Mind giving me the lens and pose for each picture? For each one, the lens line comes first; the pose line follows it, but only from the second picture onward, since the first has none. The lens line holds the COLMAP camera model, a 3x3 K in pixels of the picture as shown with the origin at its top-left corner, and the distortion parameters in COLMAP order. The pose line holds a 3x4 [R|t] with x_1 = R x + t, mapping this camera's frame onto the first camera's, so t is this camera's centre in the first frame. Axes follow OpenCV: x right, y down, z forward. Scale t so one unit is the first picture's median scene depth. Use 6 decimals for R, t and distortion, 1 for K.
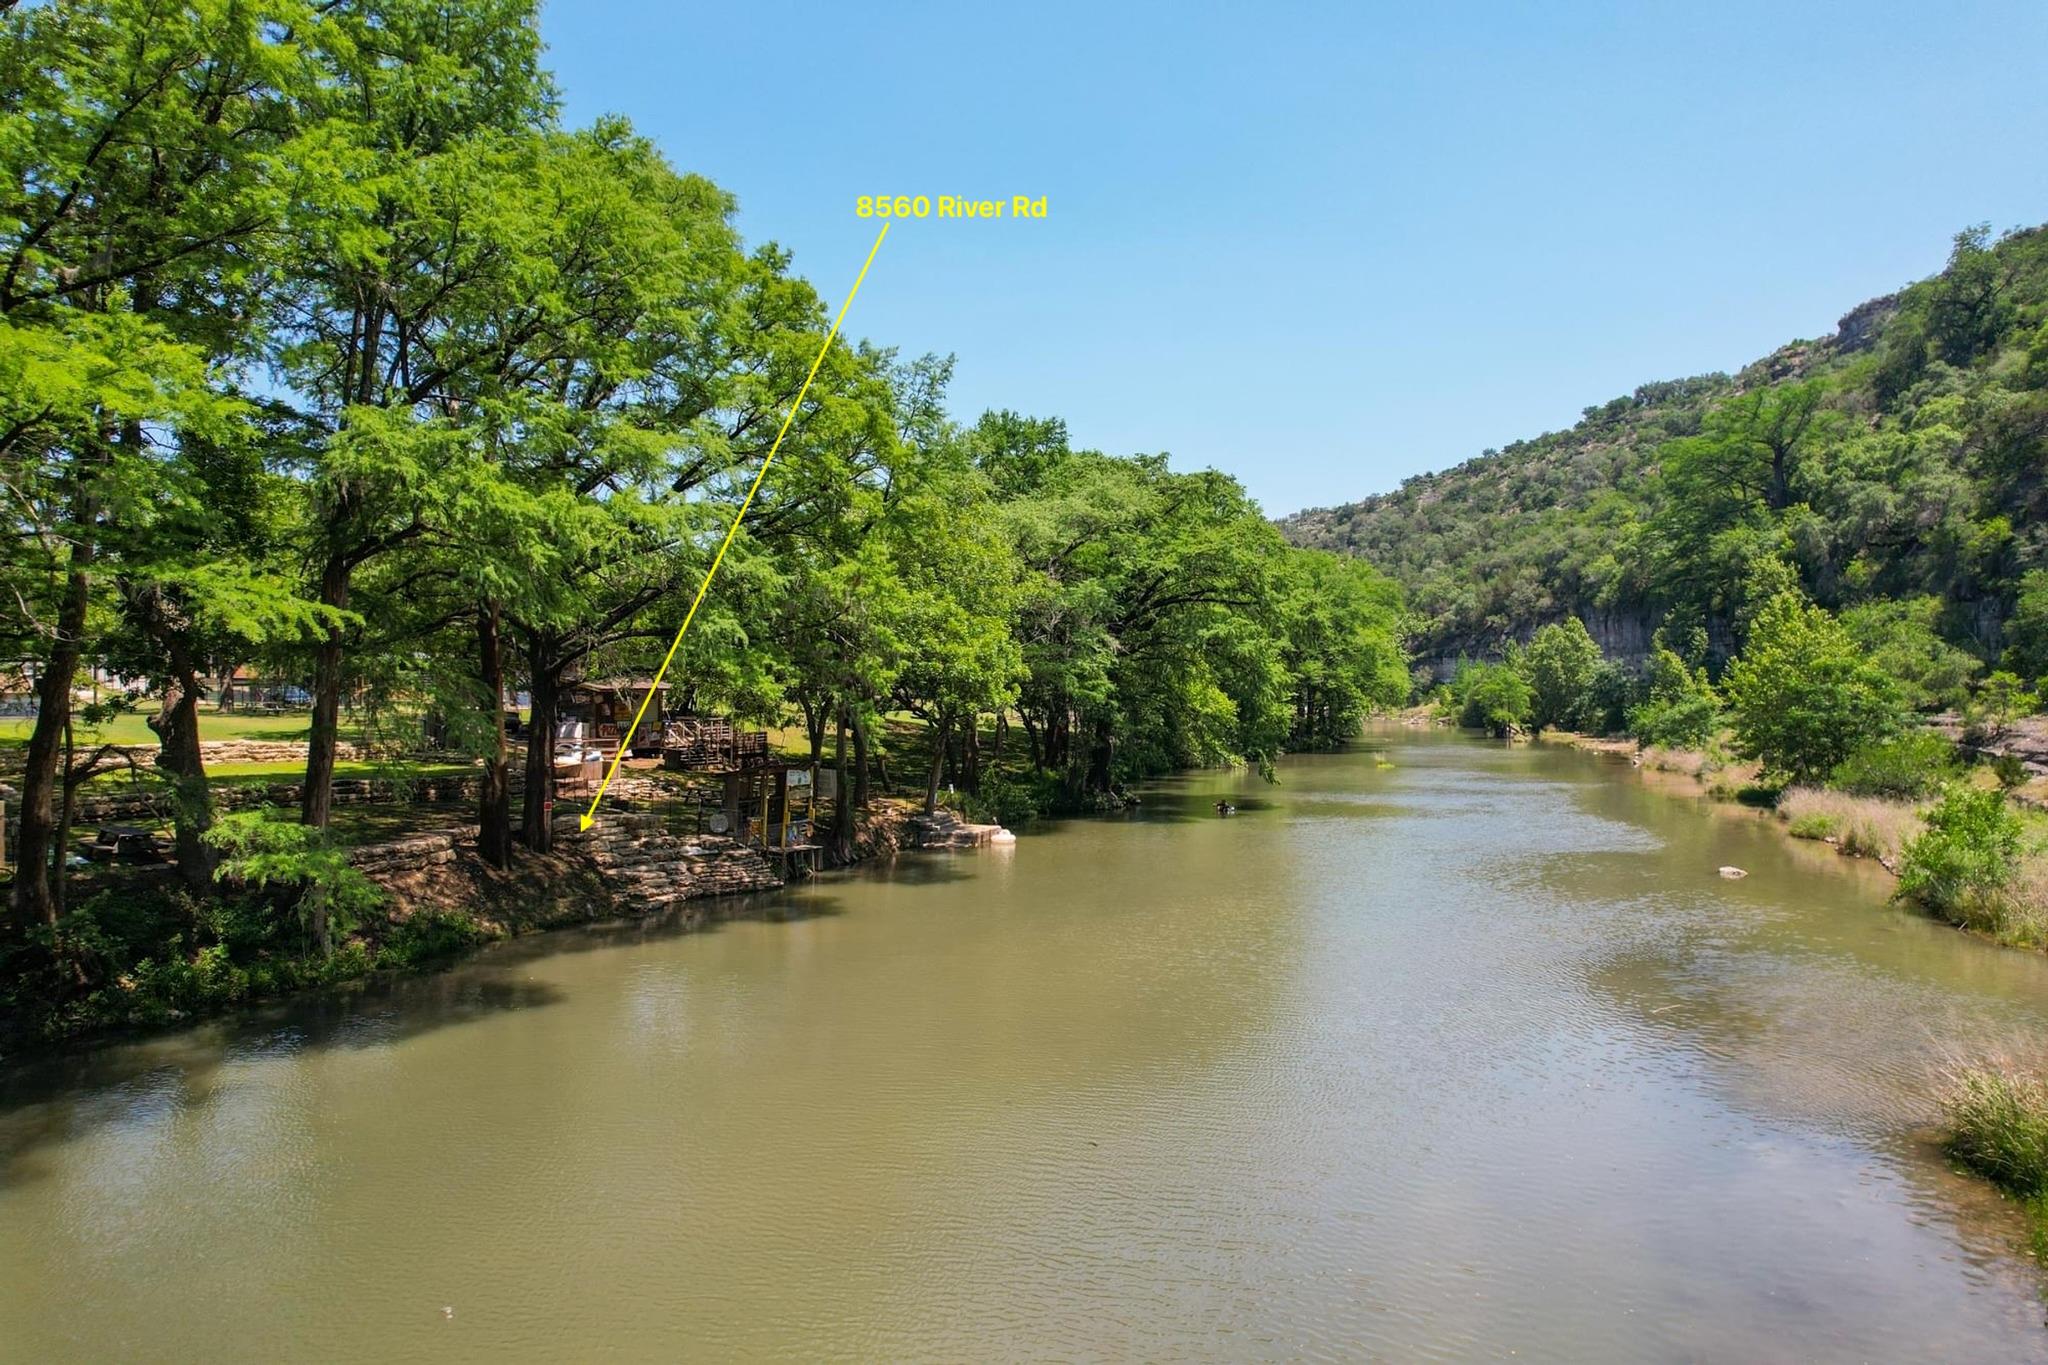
lens RADIAL K [[1312.3, 0, 1030.7], [0, 1312.3, 682.9], [0, 0, 1]] dist [-0.076136, 0.069382]
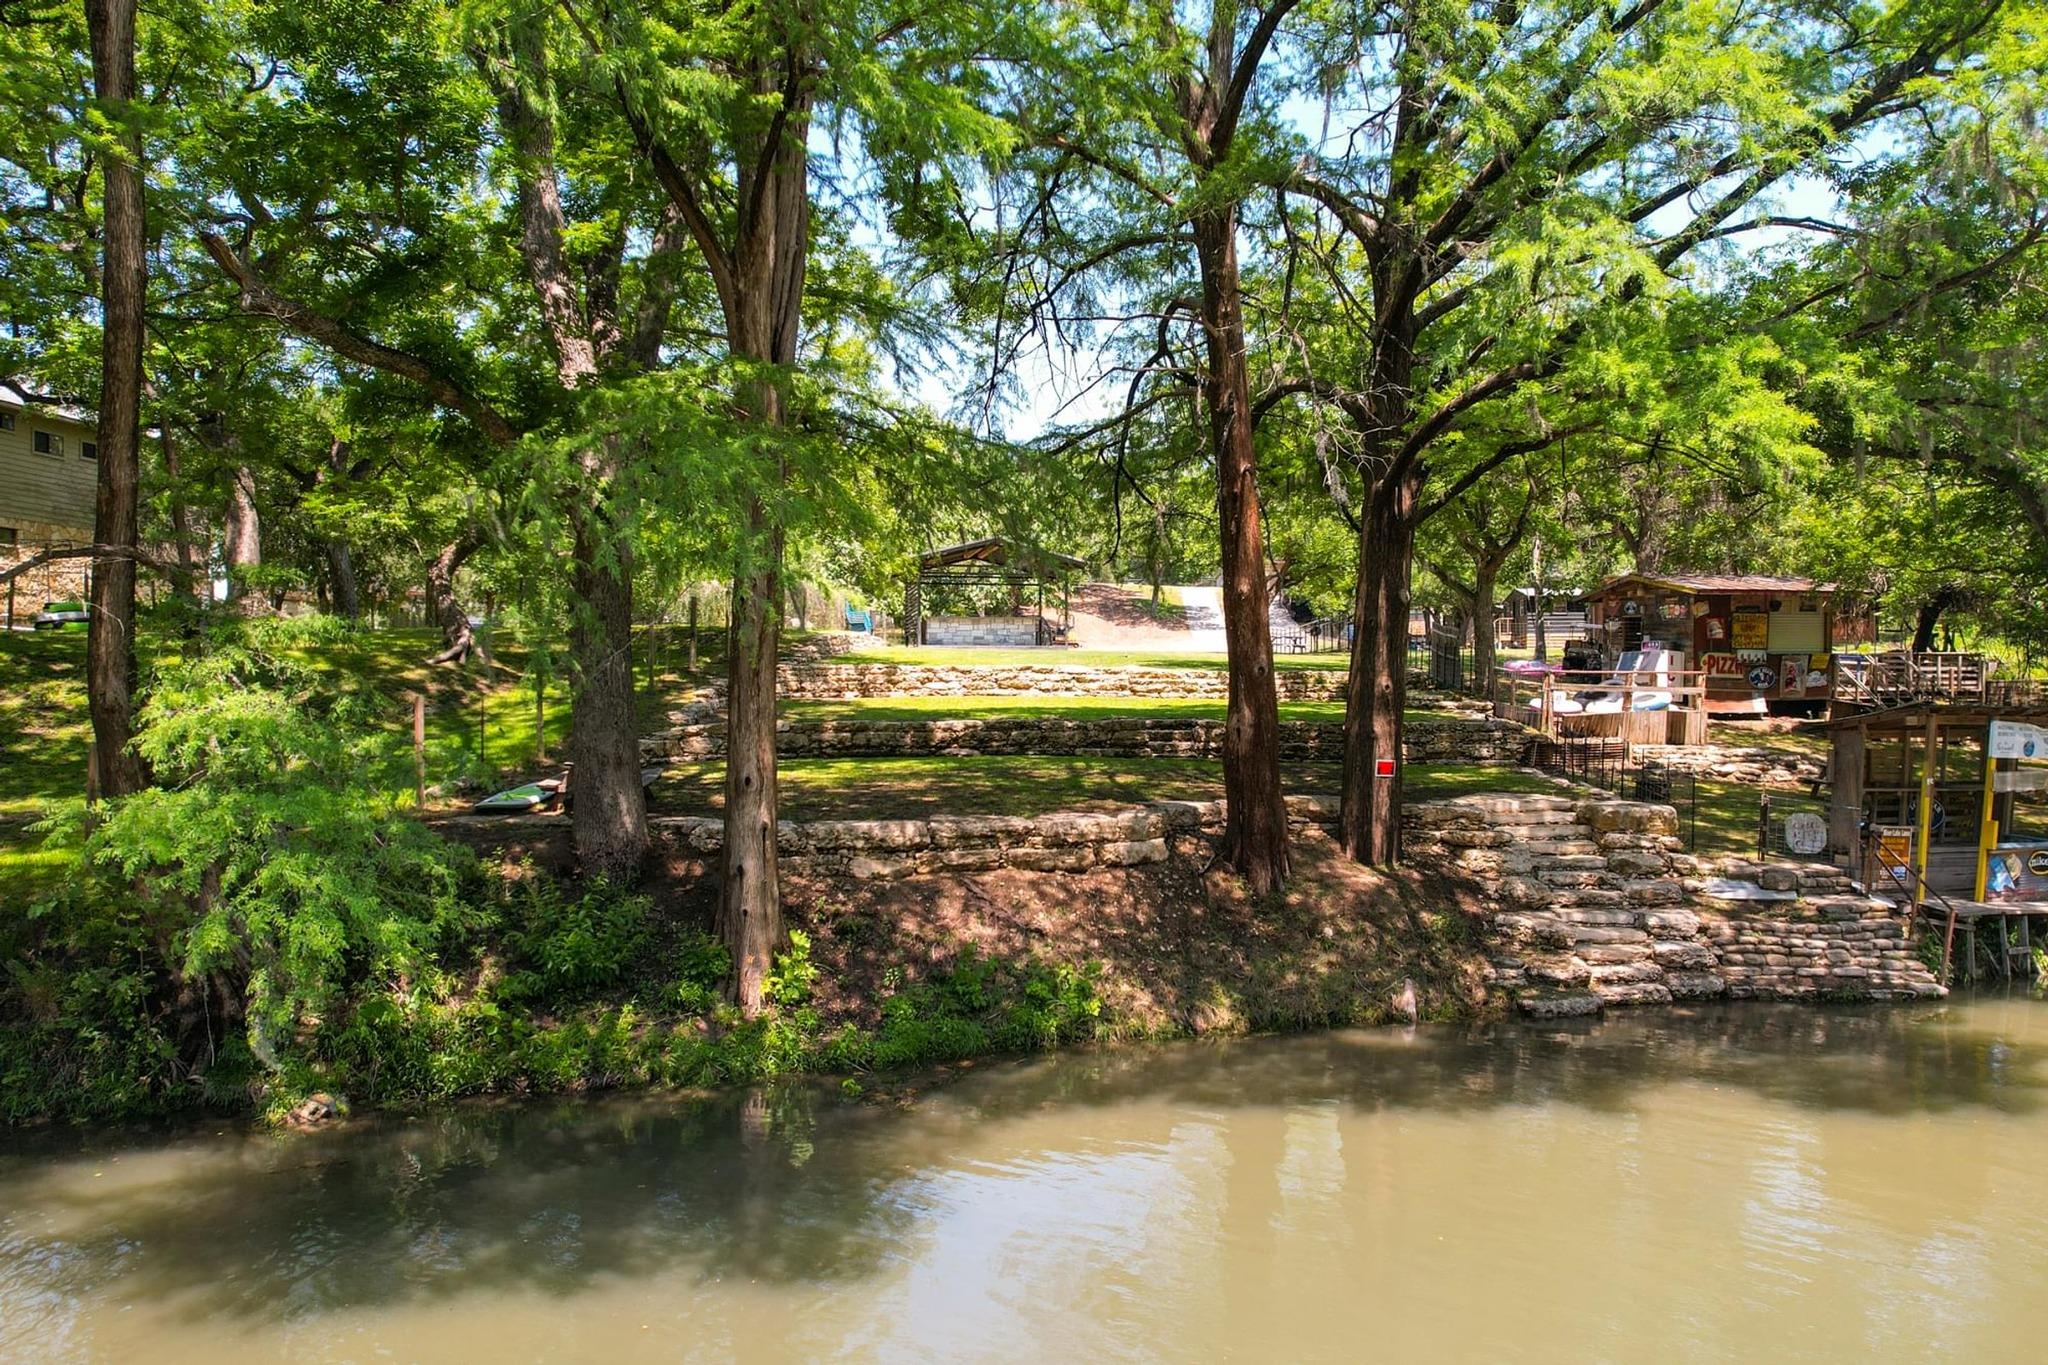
lens RADIAL K [[1598.6, 0, 1044.1], [0, 1598.6, 678.8], [0, 0, 1]] dist [-0.061575, -0.000390]
pose [[0.666527, 0.003366, -0.745473, -0.014724], [0.001625, 0.999981, 0.005968, 0.049889], [0.745479, -0.005189, 0.666509, 0.436850]]
